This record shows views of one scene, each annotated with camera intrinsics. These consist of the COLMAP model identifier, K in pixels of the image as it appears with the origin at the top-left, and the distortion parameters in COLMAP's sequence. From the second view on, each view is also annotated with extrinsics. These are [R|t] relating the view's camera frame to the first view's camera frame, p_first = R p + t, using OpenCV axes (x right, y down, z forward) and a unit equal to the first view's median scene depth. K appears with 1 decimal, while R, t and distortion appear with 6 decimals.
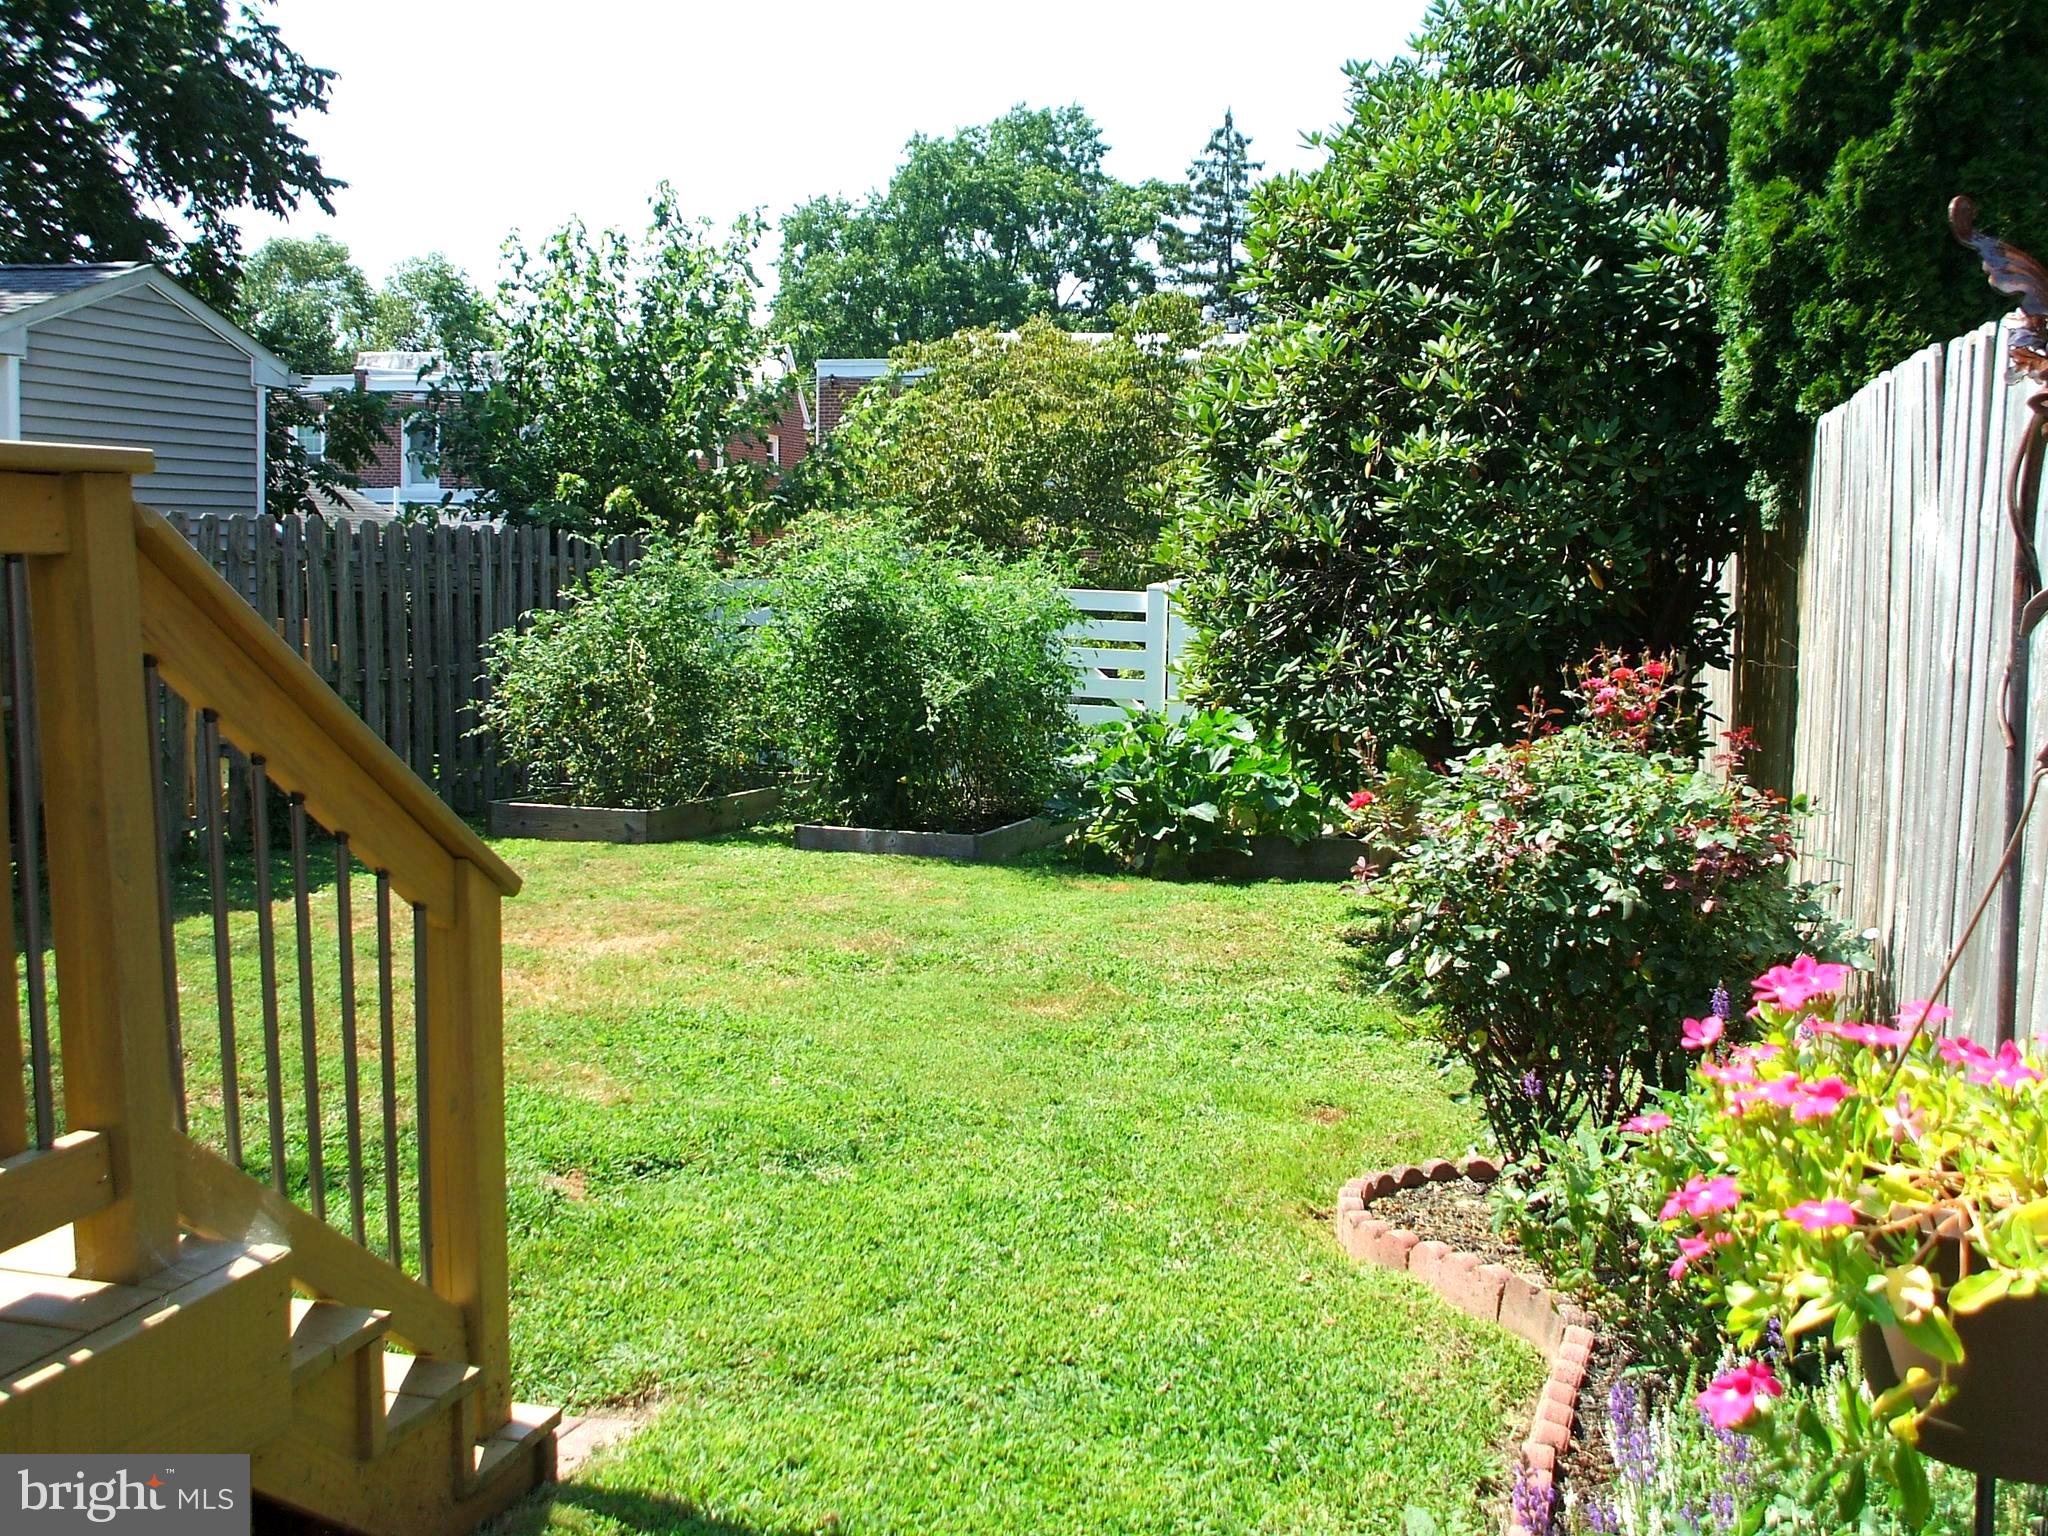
lens RADIAL K [[2206.3, 0, 1024.0], [0, 2206.3, 768.0], [0, 0, 1]] dist [-0.181660, 0.288382]
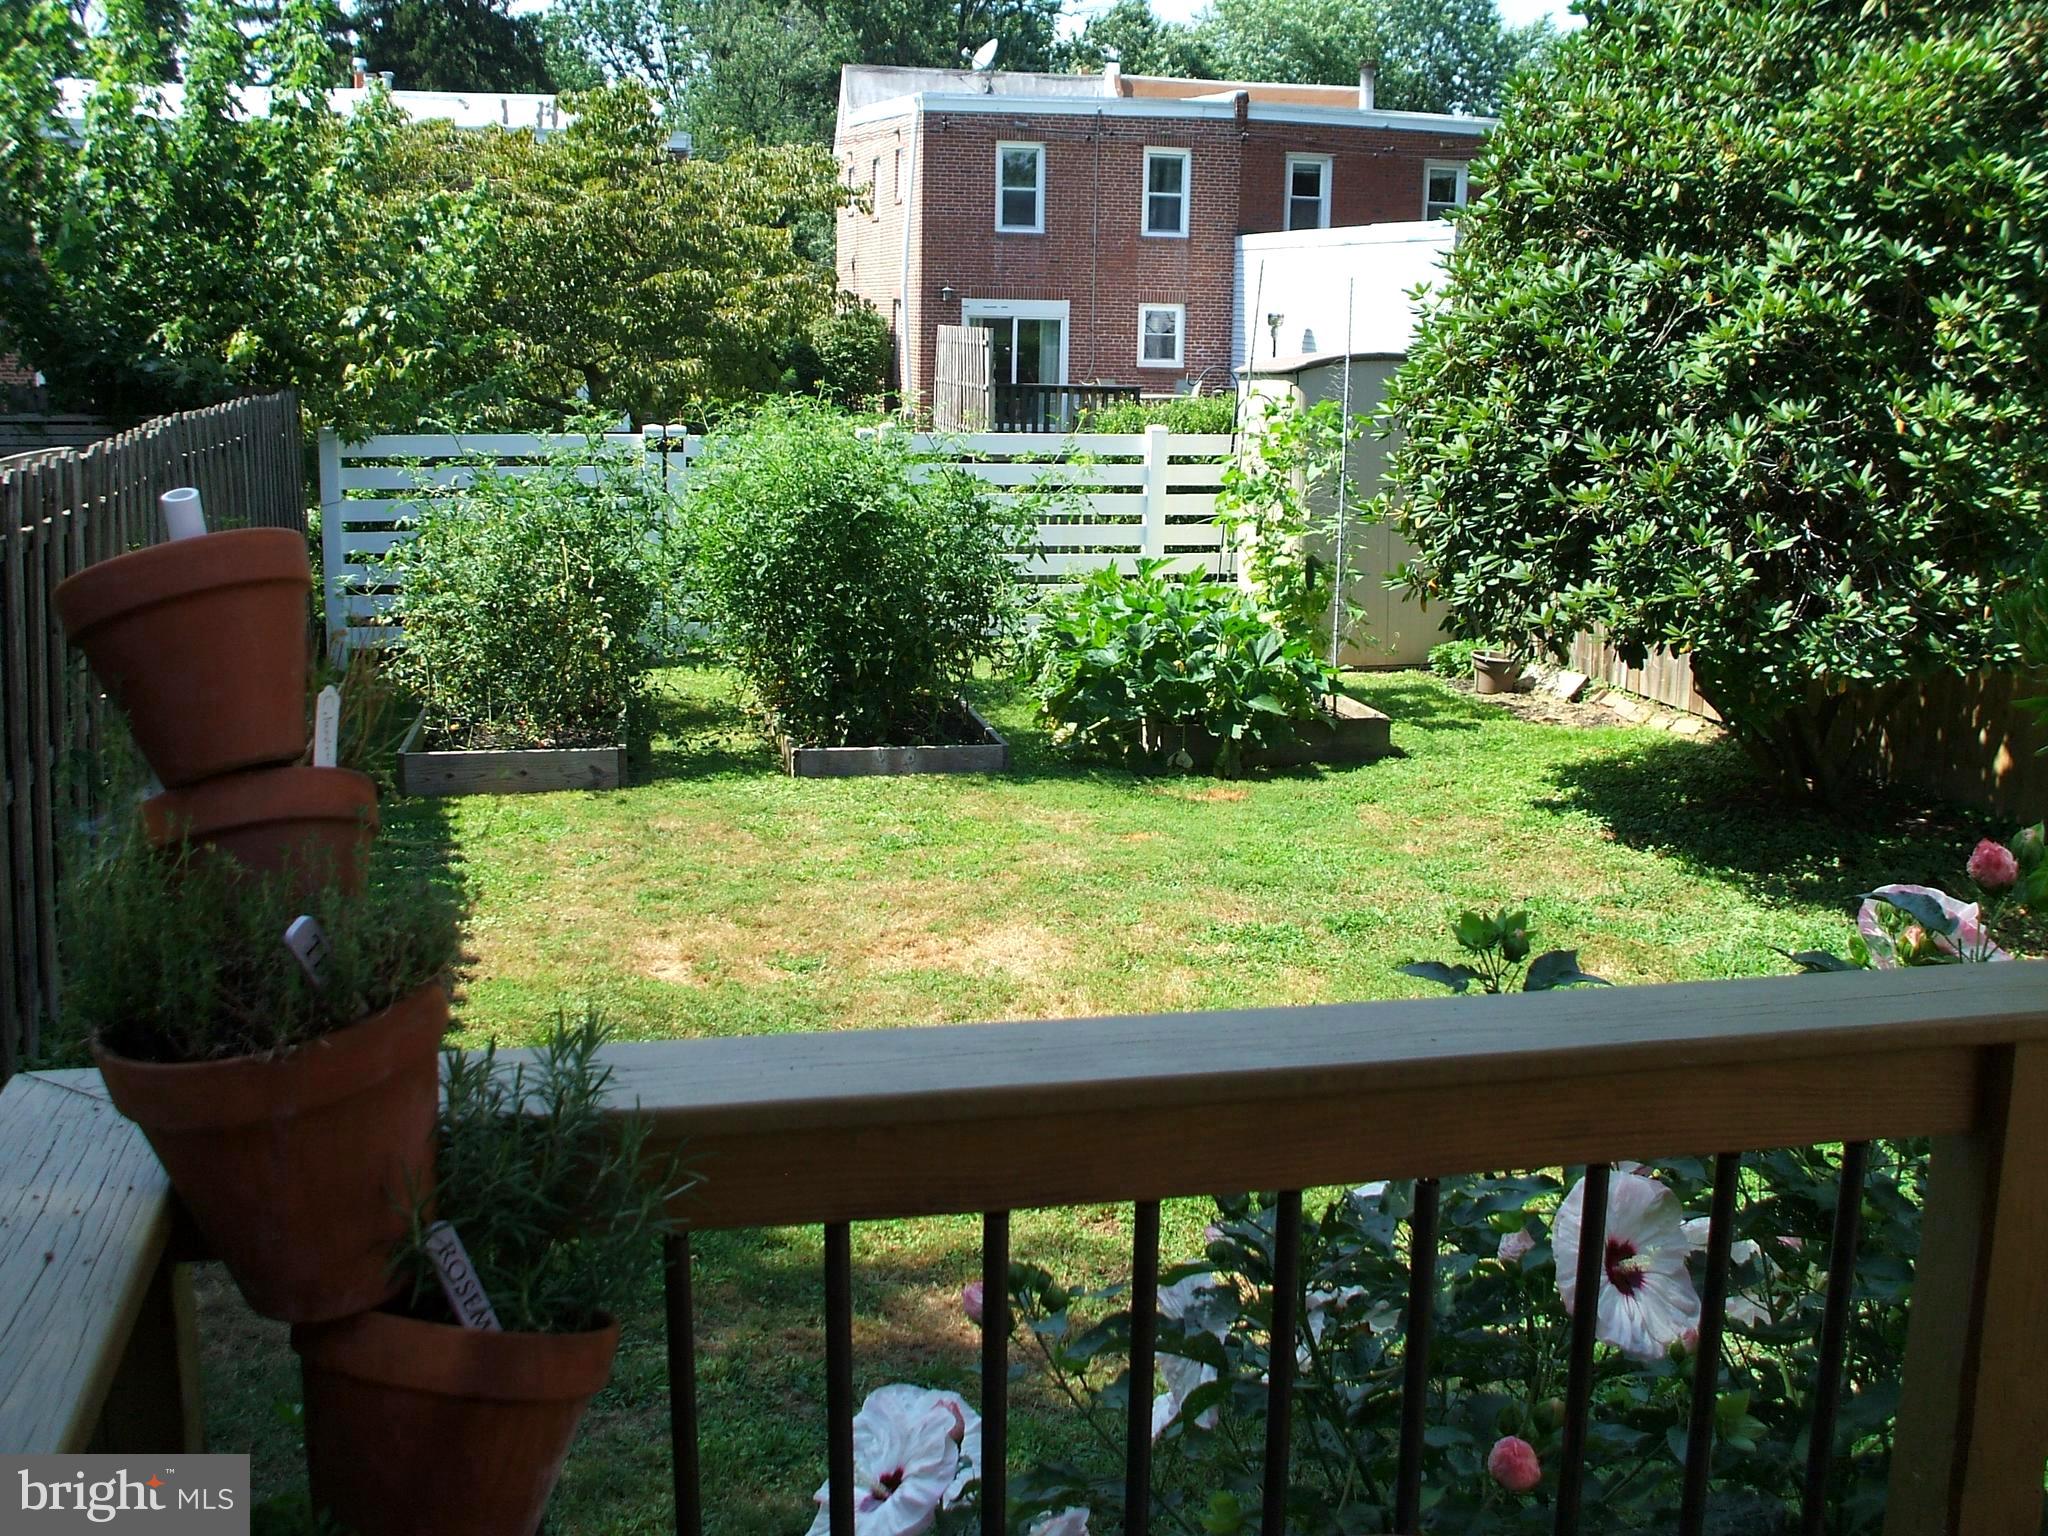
lens RADIAL K [[2206.3, 0, 1024.0], [0, 2206.3, 768.0], [0, 0, 1]] dist [-0.181660, 0.288382]
pose [[0.885584, -0.101551, 0.453243, -0.732491], [0.046678, 0.990325, 0.130682, -0.136123], [-0.462129, -0.094573, 0.881756, 0.292029]]
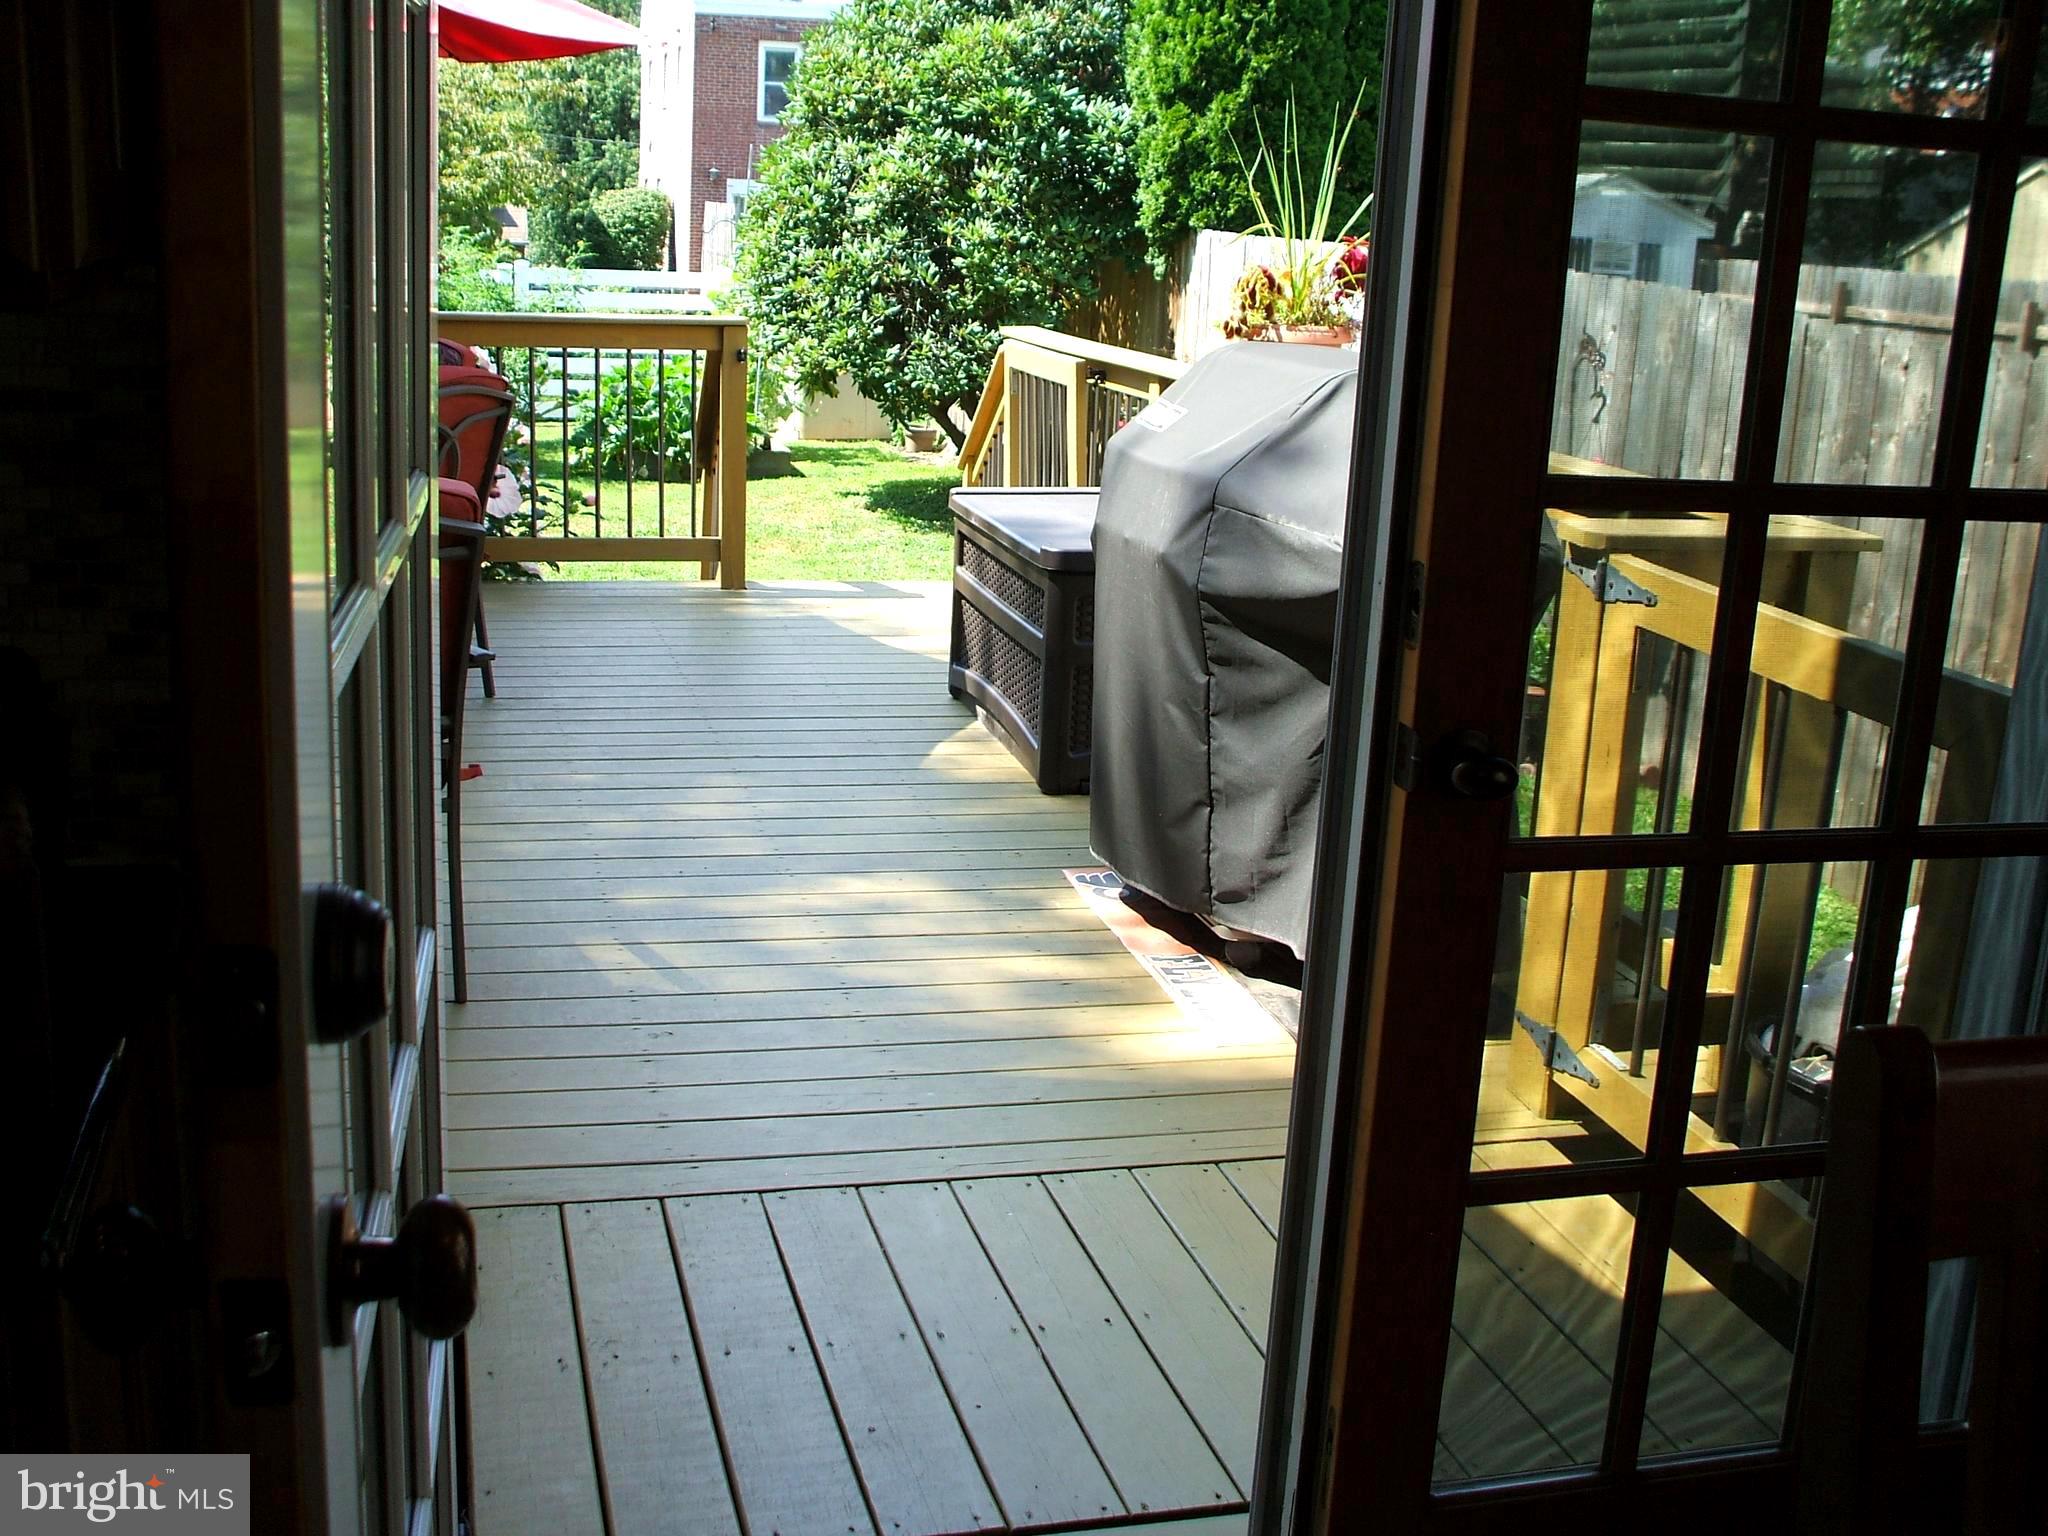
lens RADIAL K [[2206.3, 0, 1024.0], [0, 2206.3, 768.0], [0, 0, 1]] dist [-0.181660, 0.288382]
pose [[0.866559, -0.106181, 0.487648, -0.758264], [0.019674, 0.983614, 0.179212, -0.033195], [-0.498686, -0.145703, 0.854449, -0.674316]]
